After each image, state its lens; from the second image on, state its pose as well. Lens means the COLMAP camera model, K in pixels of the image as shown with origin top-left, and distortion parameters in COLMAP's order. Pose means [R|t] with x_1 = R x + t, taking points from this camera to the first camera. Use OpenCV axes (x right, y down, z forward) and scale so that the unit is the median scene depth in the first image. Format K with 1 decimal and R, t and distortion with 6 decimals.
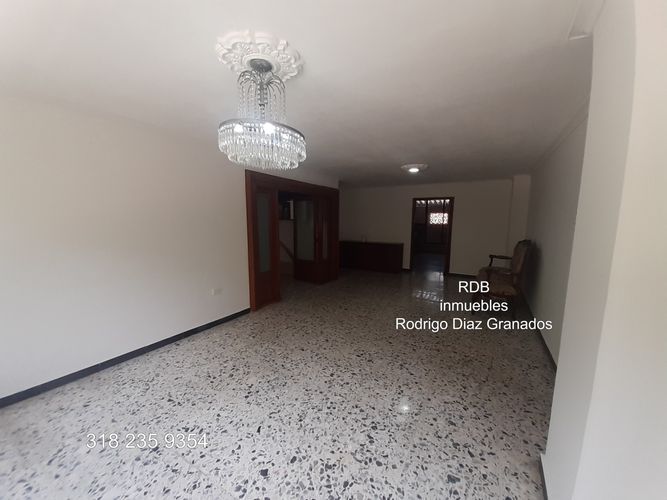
lens RADIAL K [[264.1, 0, 337.7], [0, 264.1, 249.4], [0, 0, 1]] dist [-0.002214, -0.004365]
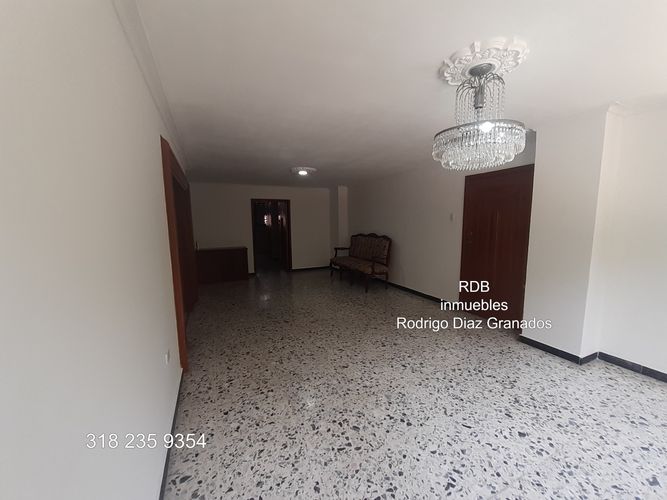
lens RADIAL K [[264.1, 0, 336.8], [0, 264.1, 252.3], [0, 0, 1]] dist [-0.002214, -0.004365]
pose [[0.578904, -0.112522, 0.807594, -0.979836], [0.110052, 0.992152, 0.059348, -0.069306], [-0.807935, 0.054521, 0.586745, 0.571143]]
